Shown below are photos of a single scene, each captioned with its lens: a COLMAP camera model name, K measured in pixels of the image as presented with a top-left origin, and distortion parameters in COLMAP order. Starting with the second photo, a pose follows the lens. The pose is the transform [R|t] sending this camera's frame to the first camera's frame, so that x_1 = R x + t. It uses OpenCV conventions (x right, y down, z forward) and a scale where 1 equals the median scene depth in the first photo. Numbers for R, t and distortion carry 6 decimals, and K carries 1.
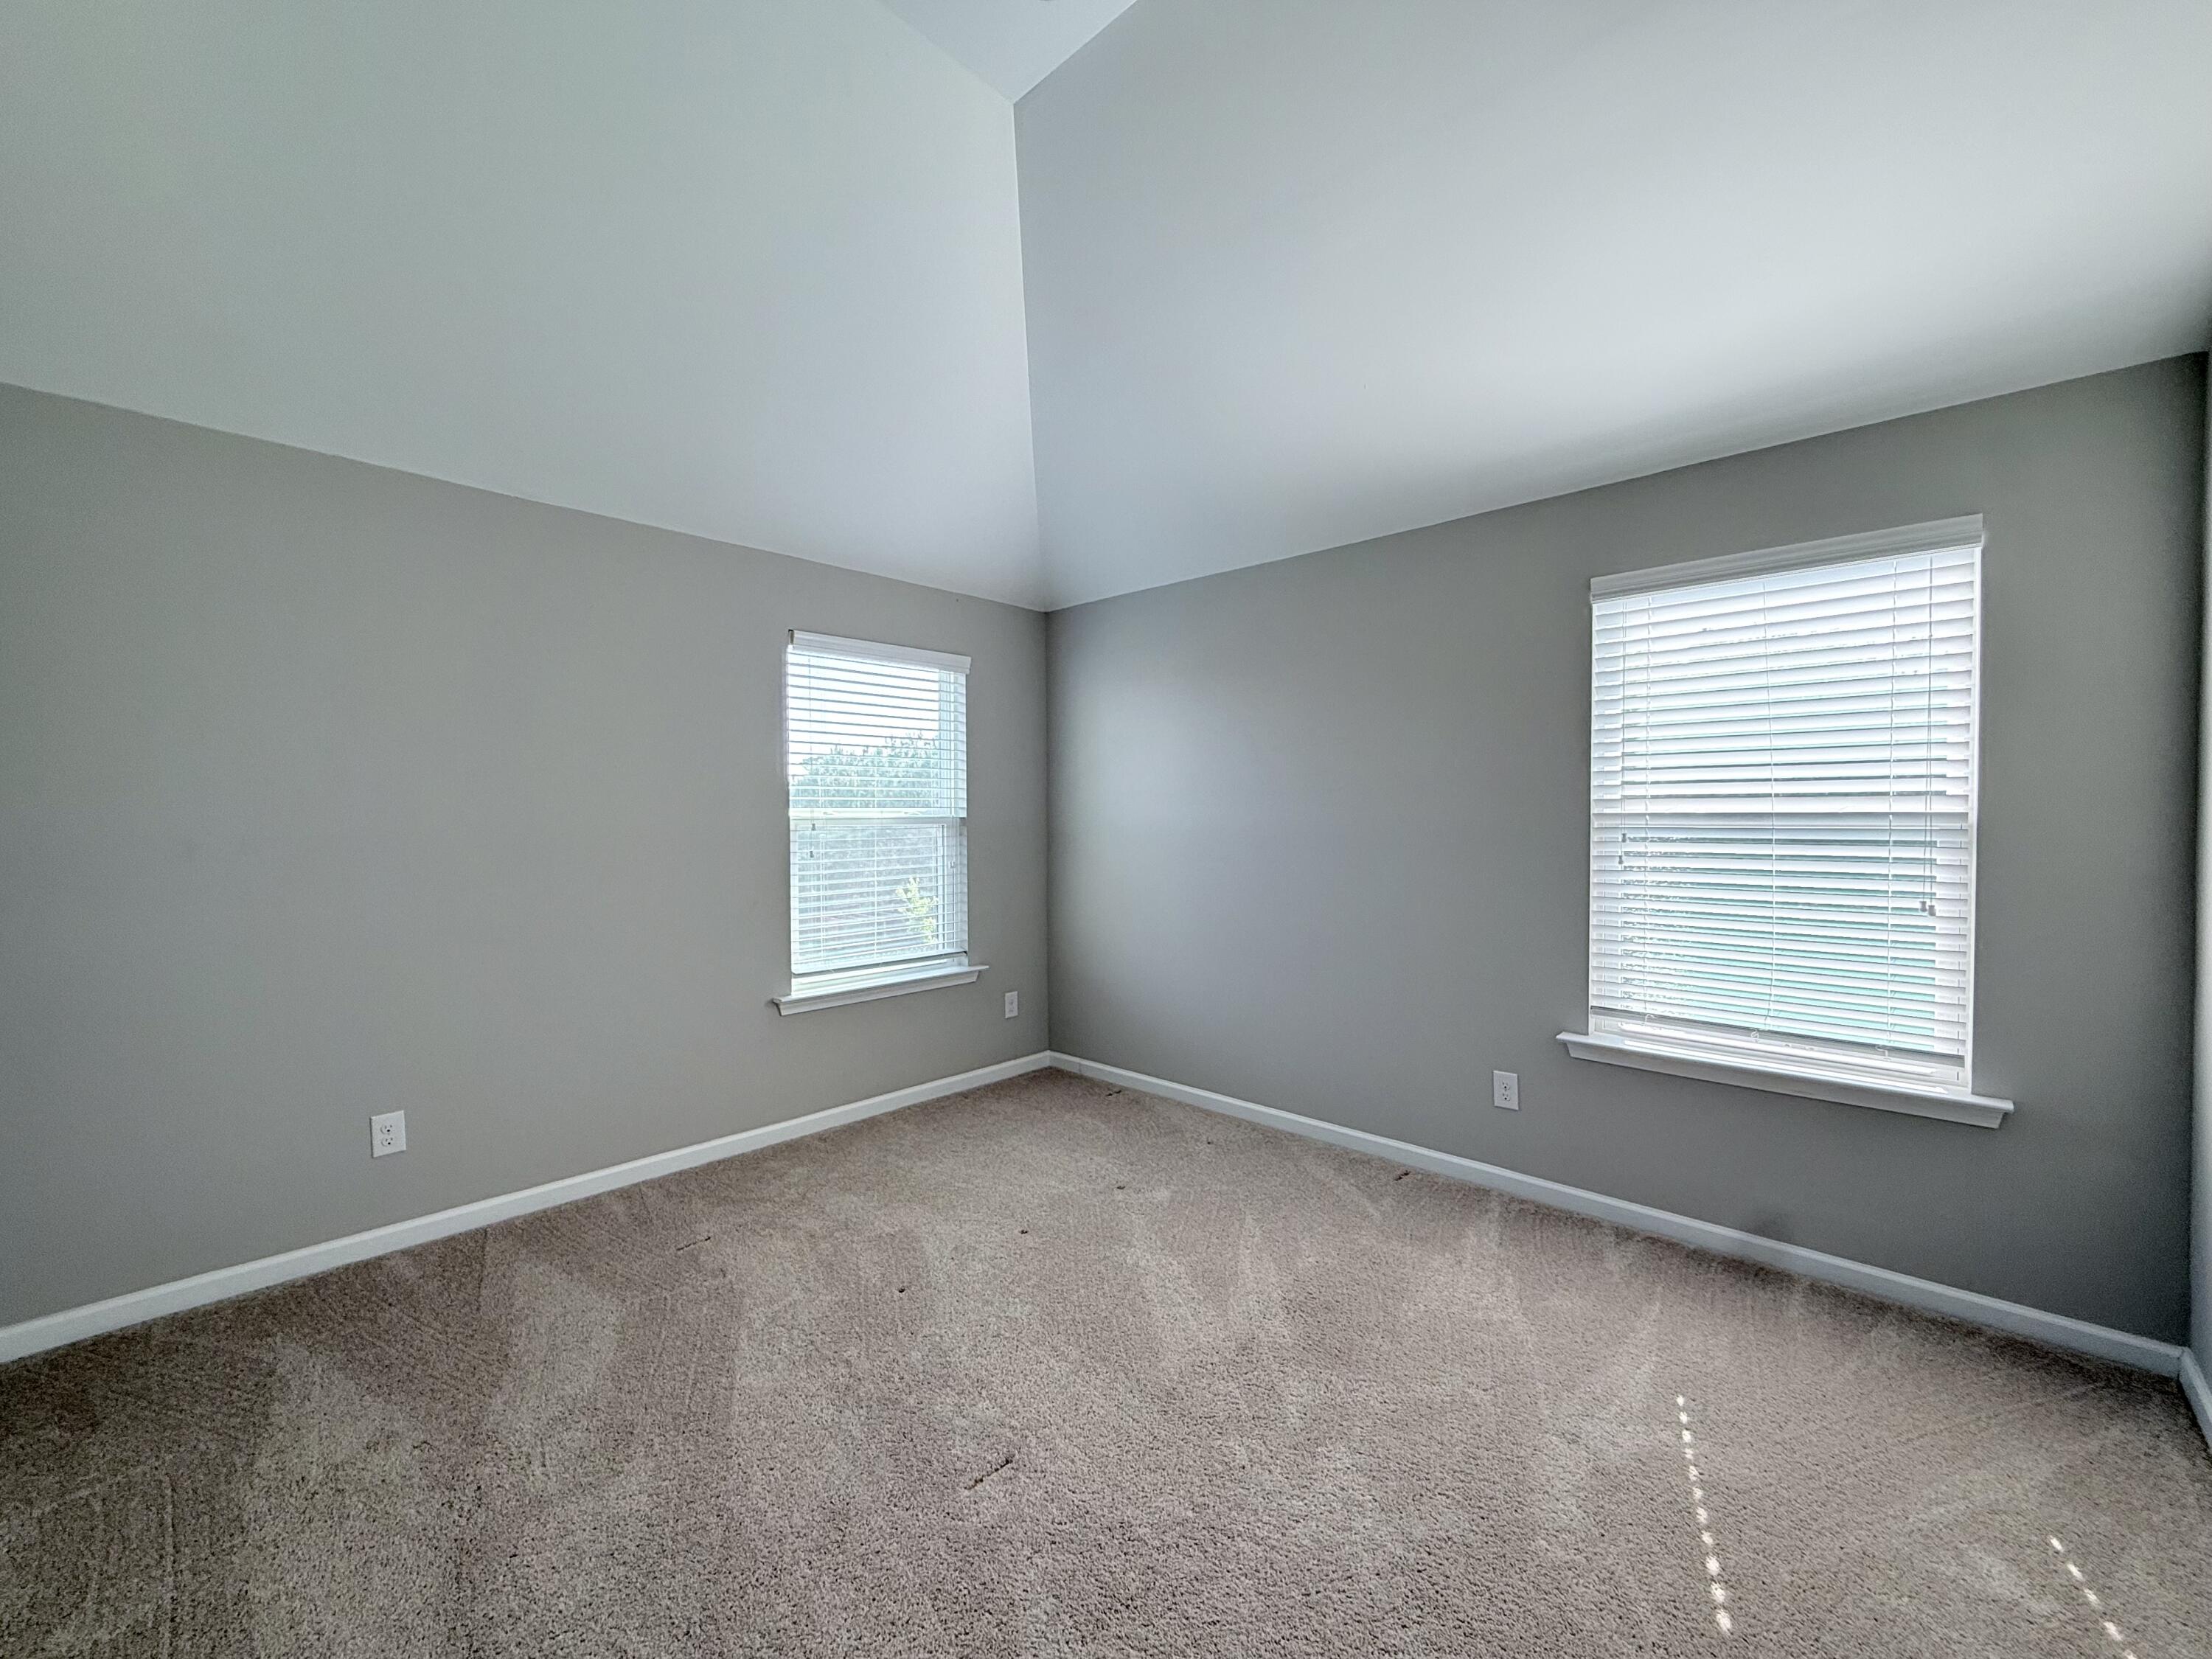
lens RADIAL K [[880.2, 0, 1098.7], [0, 880.2, 830.5], [0, 0, 1]] dist [0.000788, 0.000045]
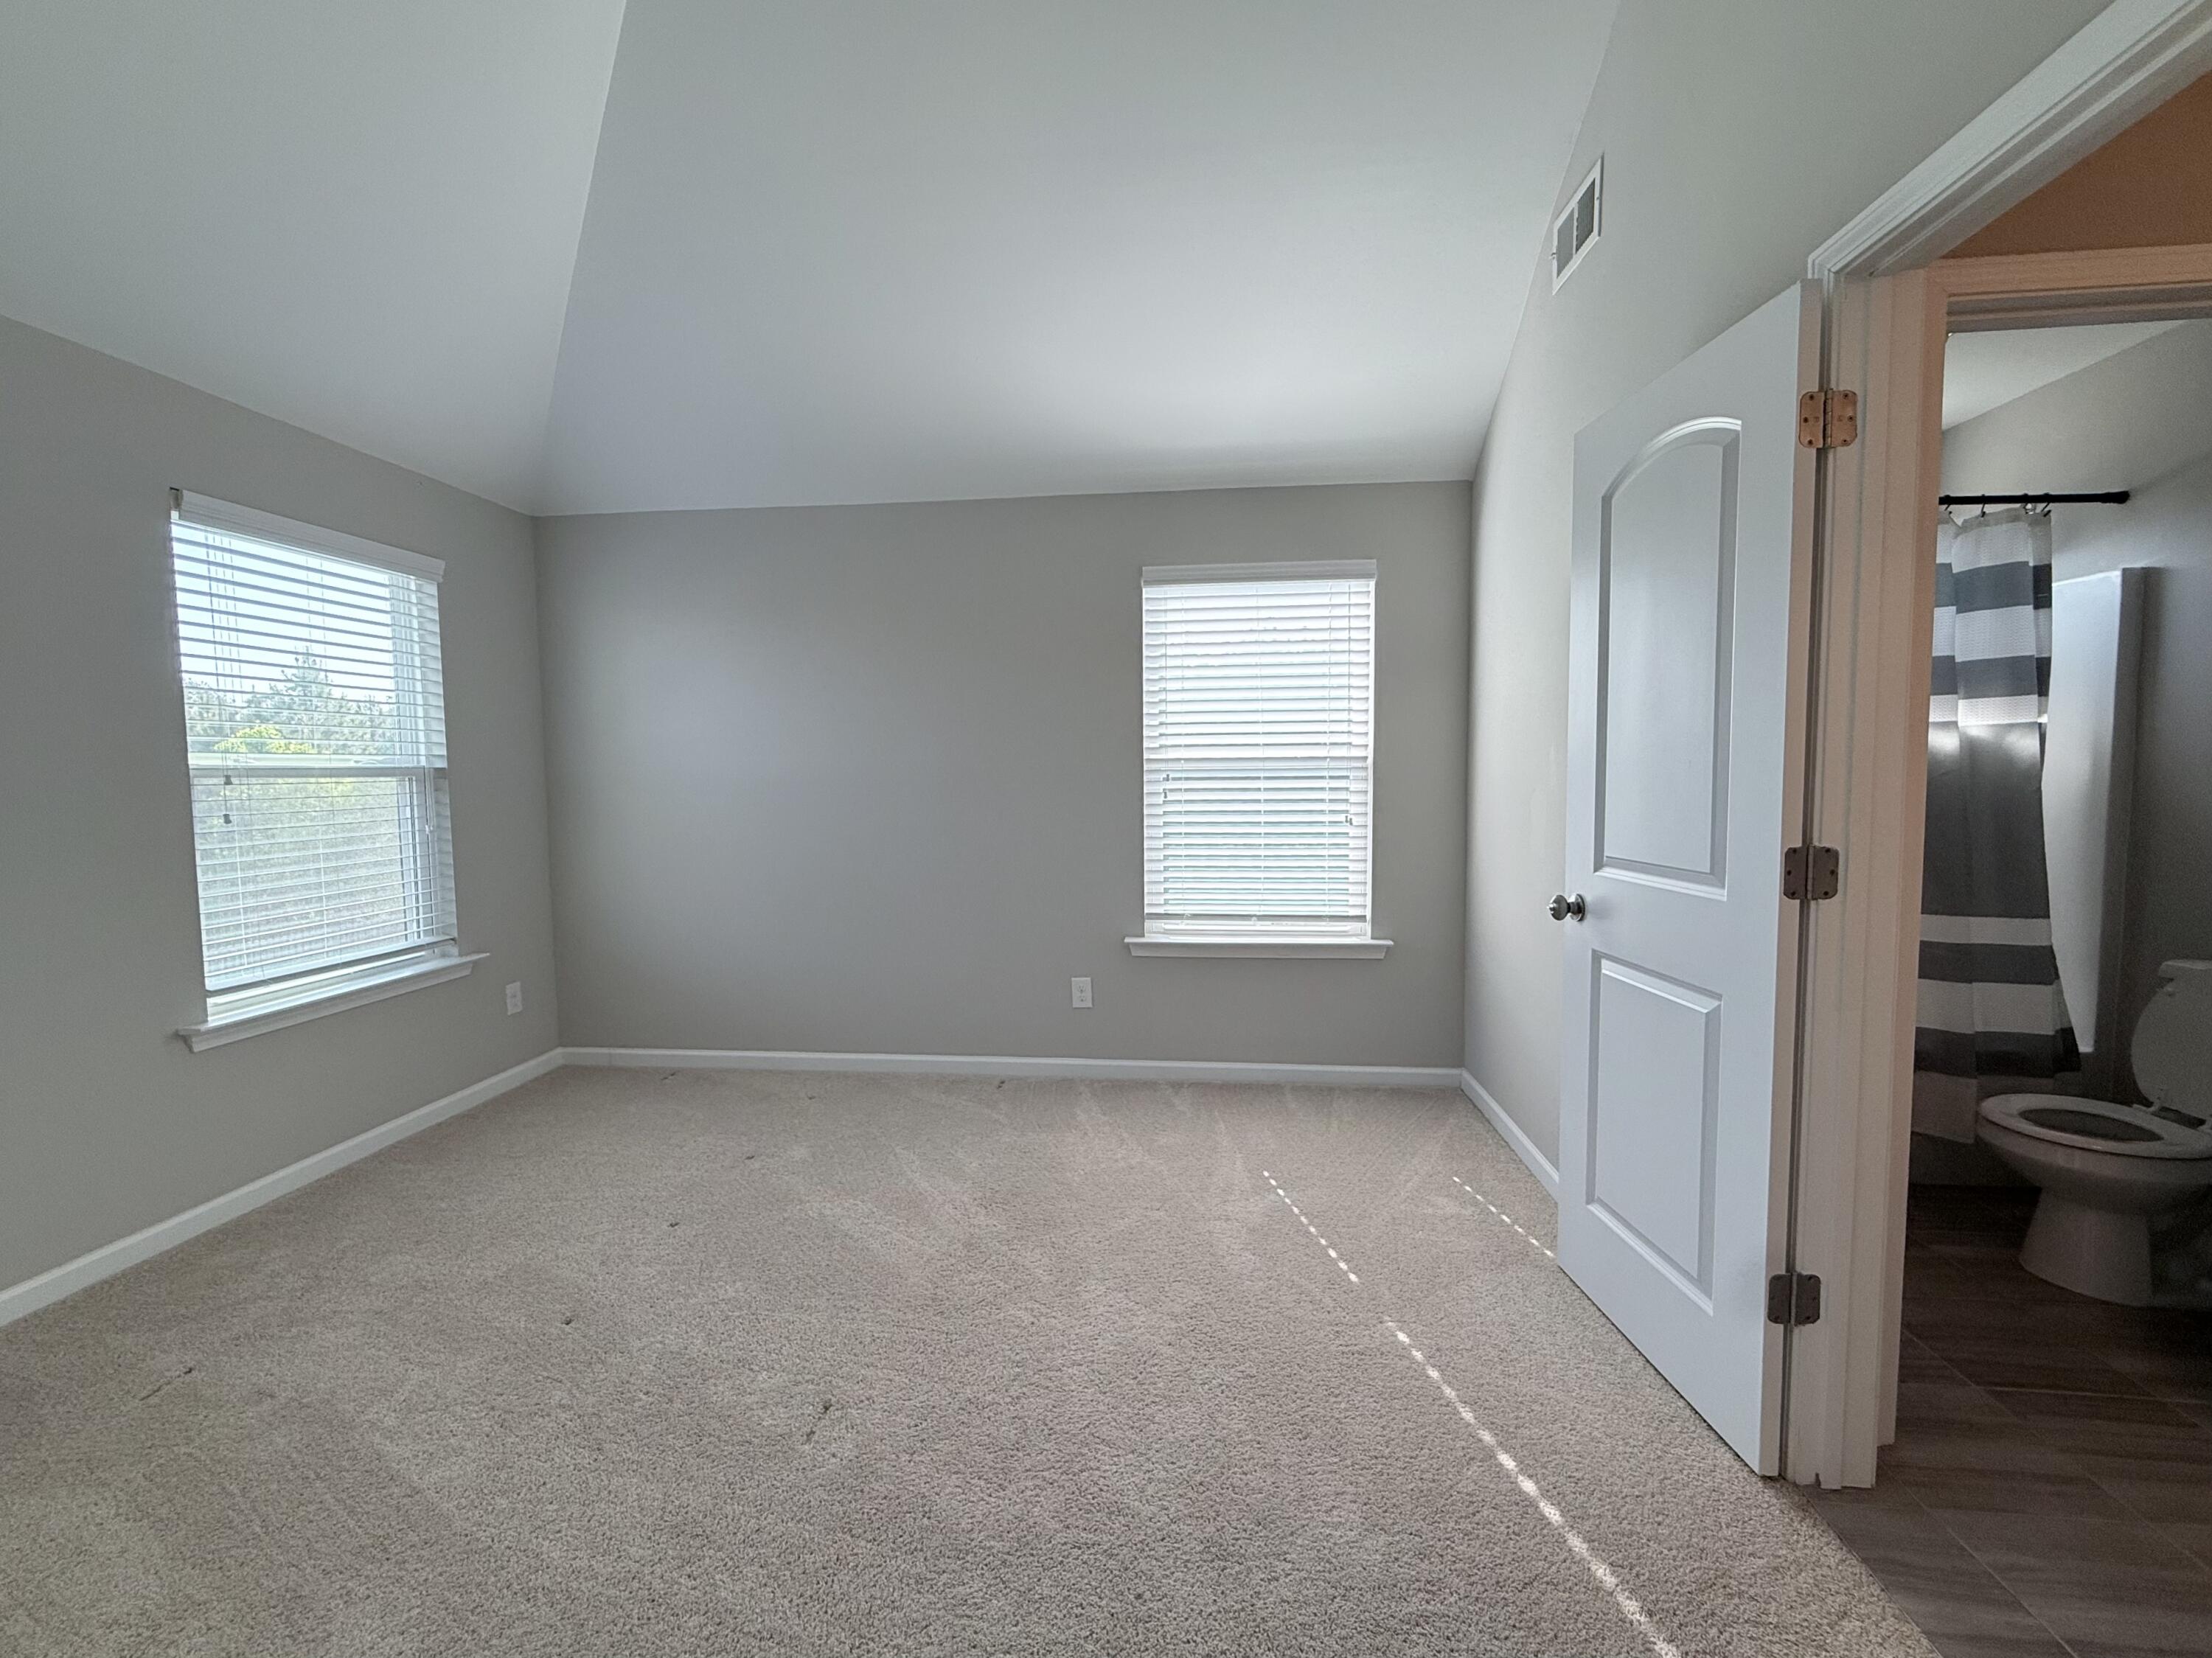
lens RADIAL K [[895.4, 0, 1113.4], [0, 895.4, 822.2], [0, 0, 1]] dist [0.000755, -0.000223]
pose [[0.803432, -0.041214, 0.593969, -0.234093], [0.018284, 0.998839, 0.044574, 0.013429], [-0.595116, -0.024952, 0.803252, 0.011537]]
